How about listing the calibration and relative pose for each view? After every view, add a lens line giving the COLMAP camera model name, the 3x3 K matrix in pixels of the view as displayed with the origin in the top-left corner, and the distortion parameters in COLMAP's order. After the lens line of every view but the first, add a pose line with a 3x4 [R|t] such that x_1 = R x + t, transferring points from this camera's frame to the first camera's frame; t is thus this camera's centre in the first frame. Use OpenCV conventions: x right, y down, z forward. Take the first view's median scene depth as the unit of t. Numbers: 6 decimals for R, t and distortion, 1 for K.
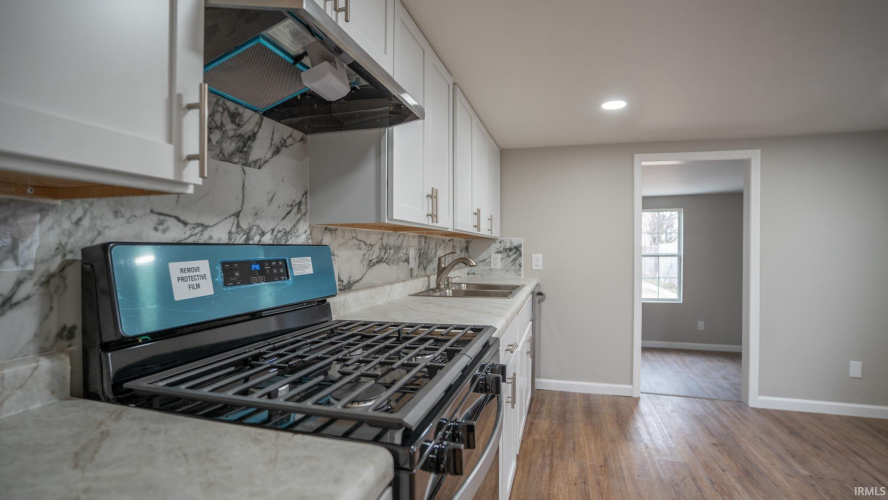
lens RADIAL K [[443.7, 0, 444.0], [0, 443.7, 250.0], [0, 0, 1]] dist [-0.000383, -0.000030]
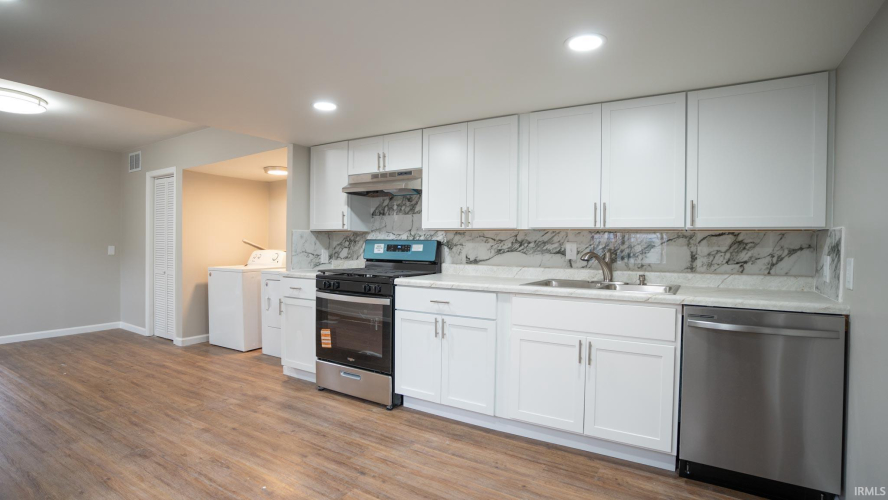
lens RADIAL K [[446.7, 0, 444.0], [0, 446.7, 250.0], [0, 0, 1]] dist [-0.002339, 0.001162]
pose [[-0.301322, 0.013147, -0.953432, 2.048724], [-0.014987, 0.999716, 0.018521, -0.003401], [0.953405, 0.019870, -0.301040, 1.810426]]
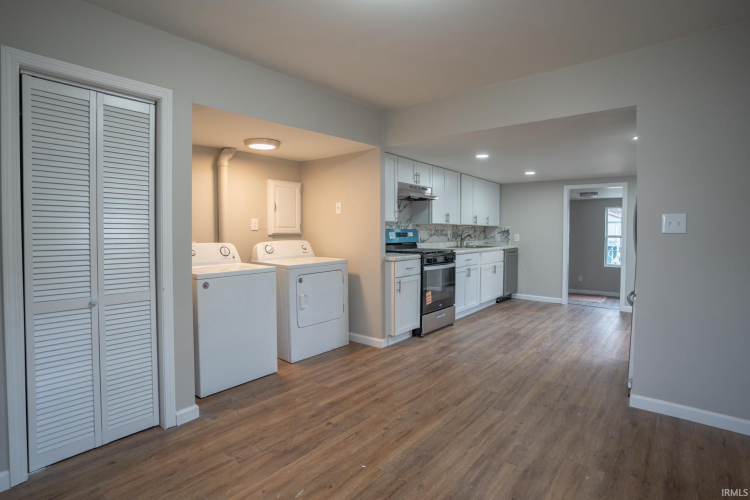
lens RADIAL K [[366.7, 0, 373.0], [0, 366.7, 239.1], [0, 0, 1]] dist [-0.060625, -0.000033]
pose [[0.915635, 0.013202, -0.401794, 0.715167], [-0.006794, 0.999826, 0.017370, 0.020820], [0.401953, -0.013174, 0.915565, -2.209966]]
